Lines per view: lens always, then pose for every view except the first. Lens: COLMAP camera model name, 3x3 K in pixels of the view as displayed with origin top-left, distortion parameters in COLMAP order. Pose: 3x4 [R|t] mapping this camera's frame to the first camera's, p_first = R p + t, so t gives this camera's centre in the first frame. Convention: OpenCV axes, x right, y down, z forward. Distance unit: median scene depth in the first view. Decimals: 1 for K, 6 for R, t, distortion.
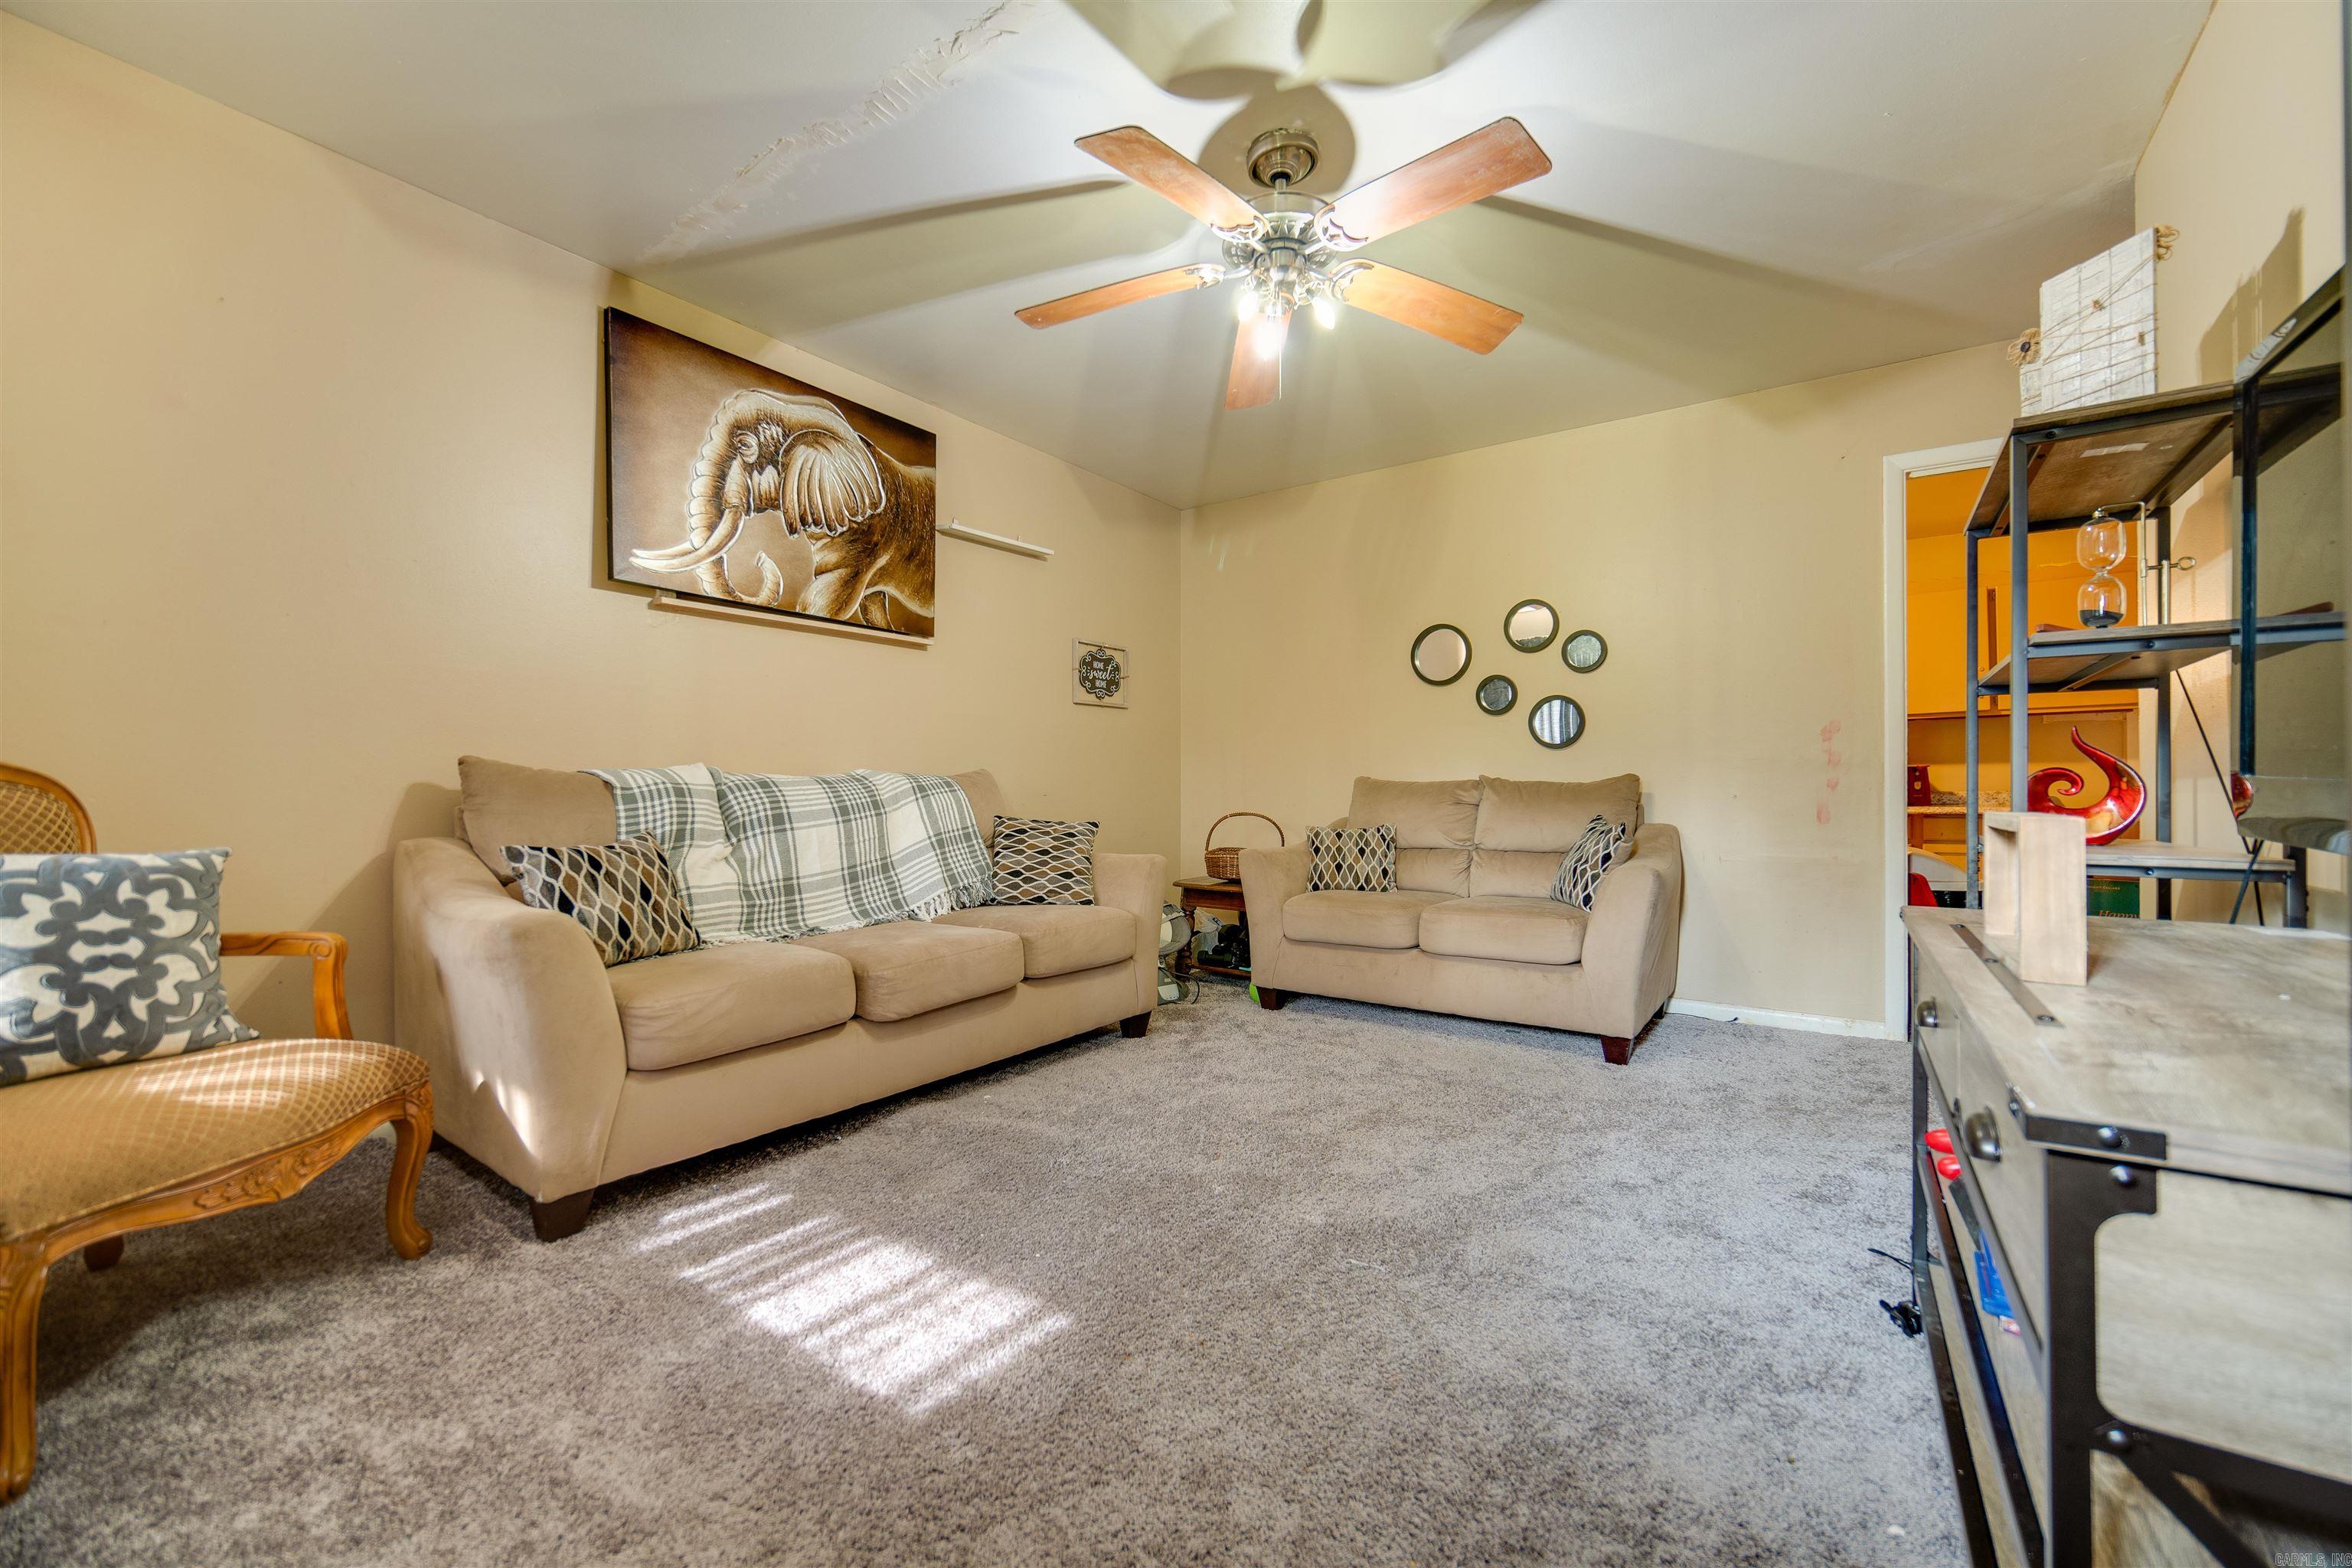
lens RADIAL K [[928.6, 0, 1175.4], [0, 928.6, 790.5], [0, 0, 1]] dist [-0.002596, 0.001444]
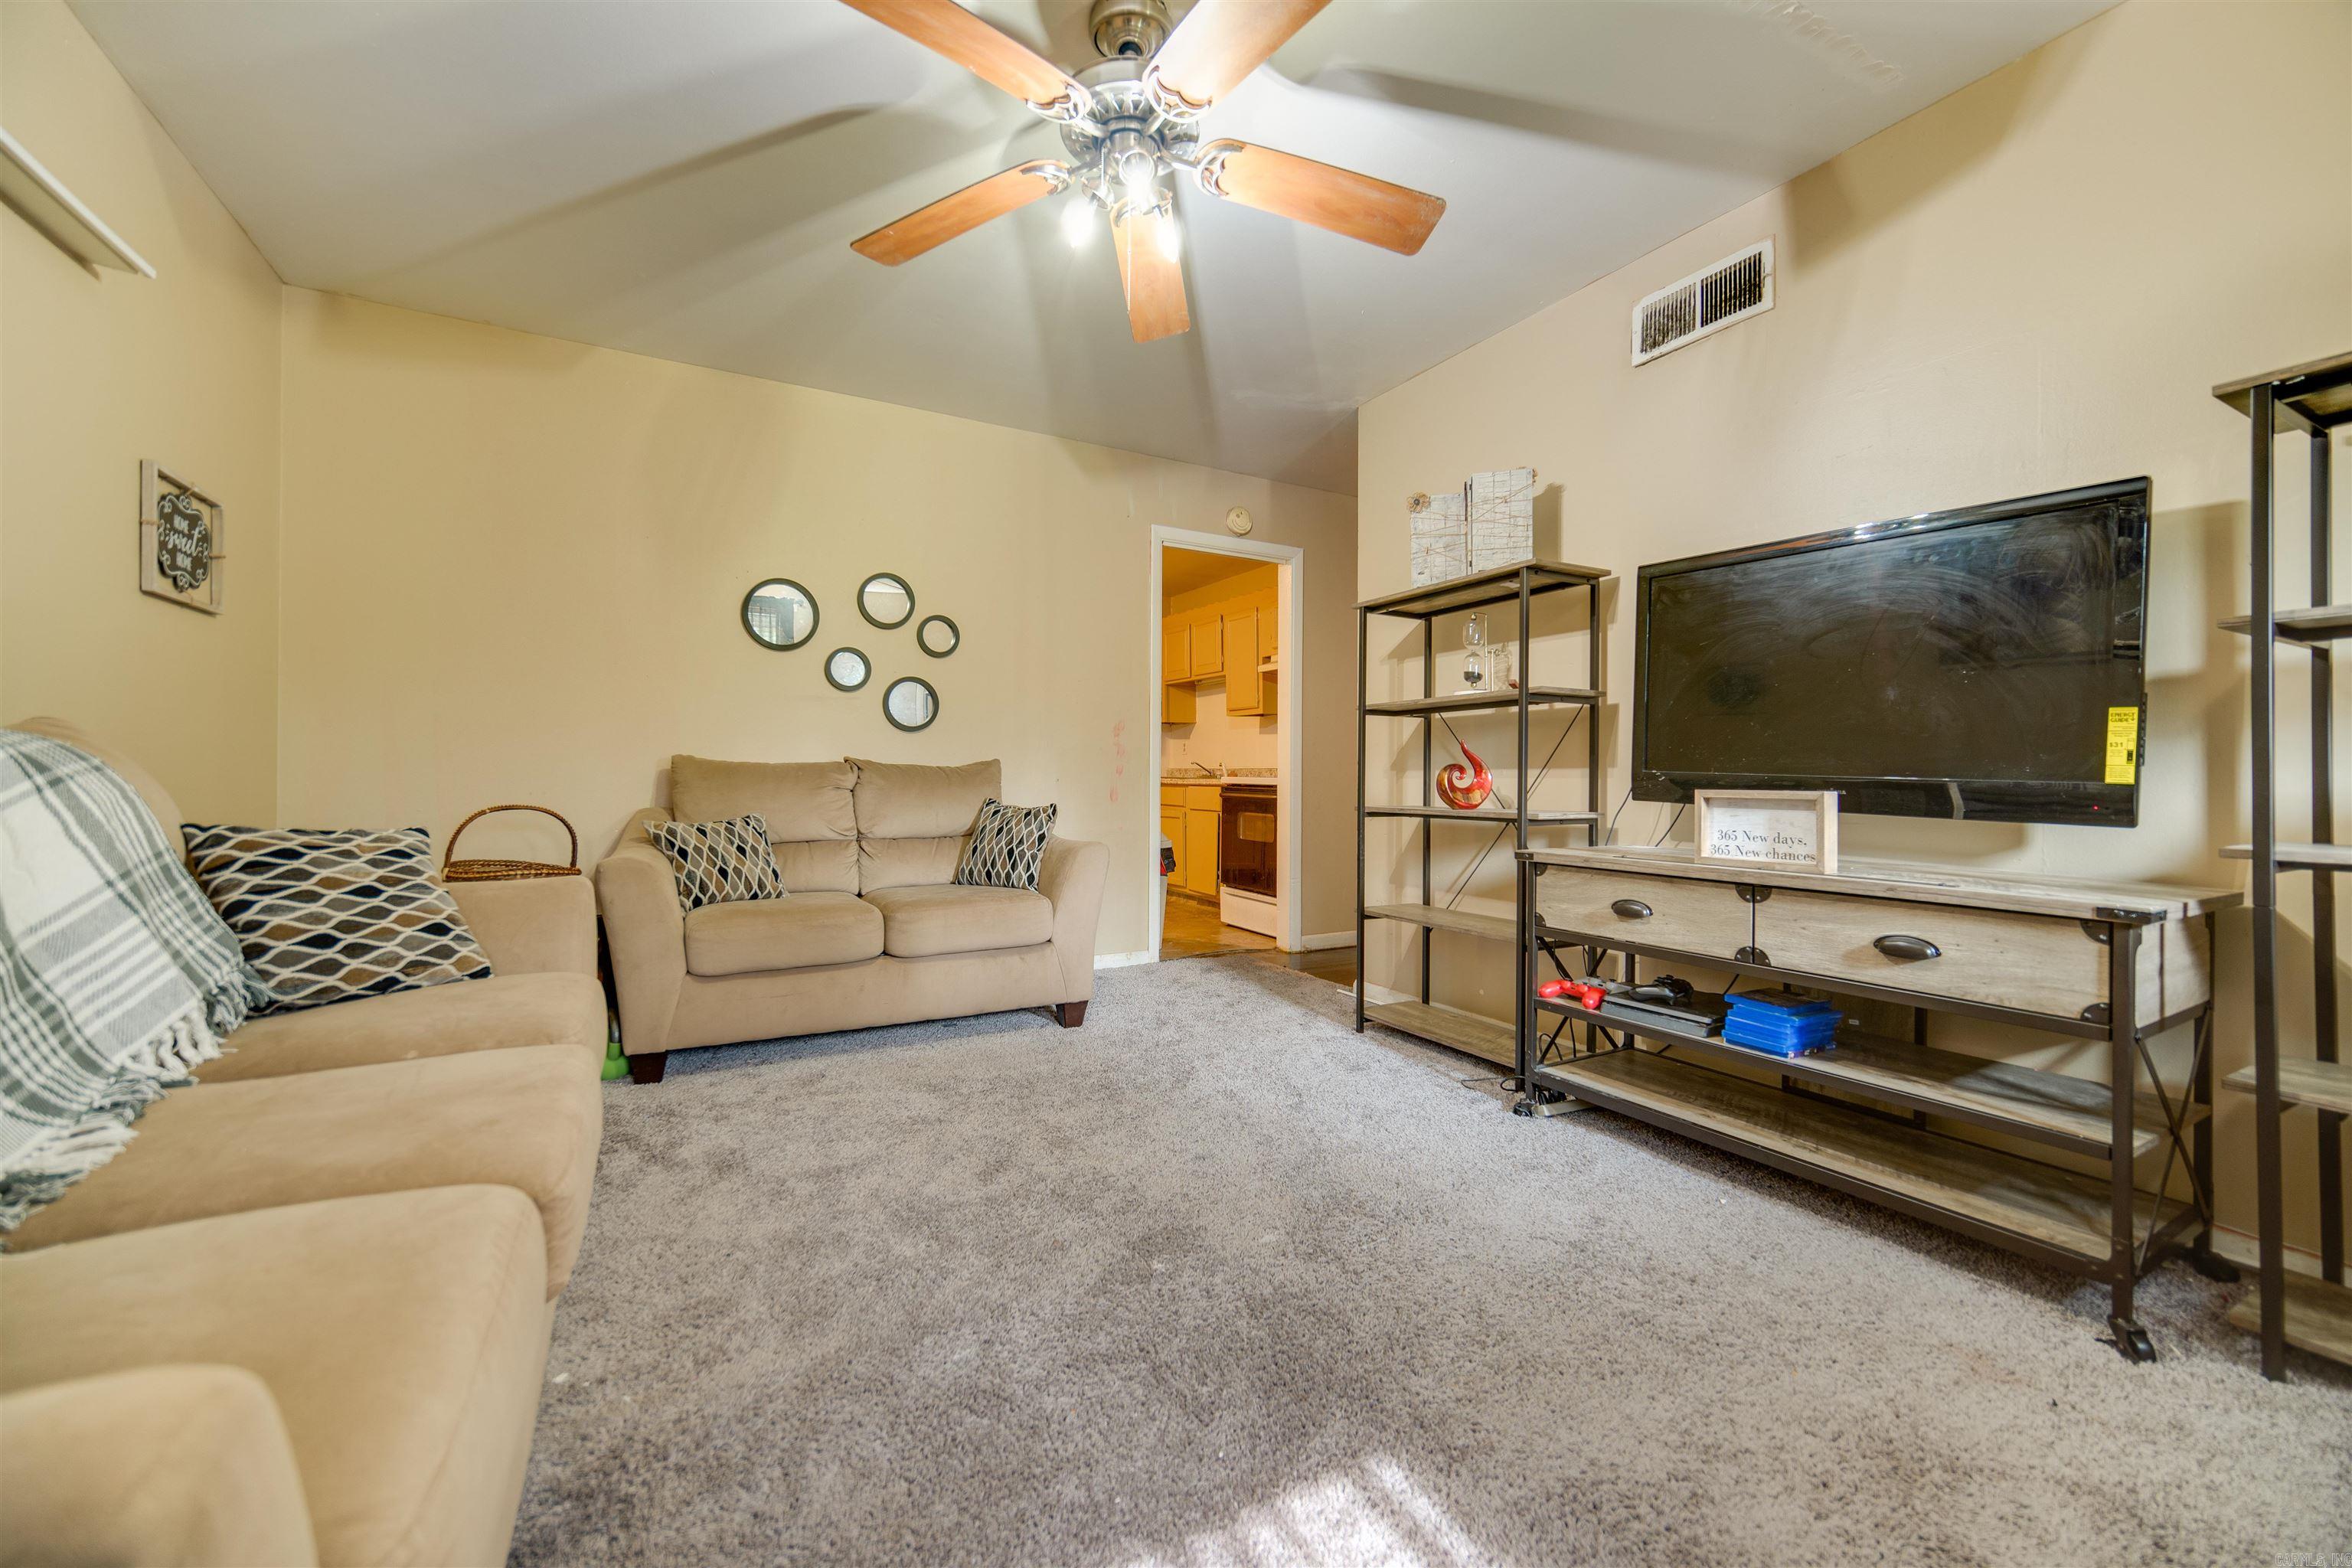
lens RADIAL K [[928.6, 0, 1175.5], [0, 928.6, 775.6], [0, 0, 1]] dist [-0.002596, 0.001444]
pose [[0.433698, 0.003357, 0.901052, -0.417260], [-0.006968, 0.999976, -0.000371, -0.000069], [-0.901031, -0.006117, 0.433711, 0.388943]]
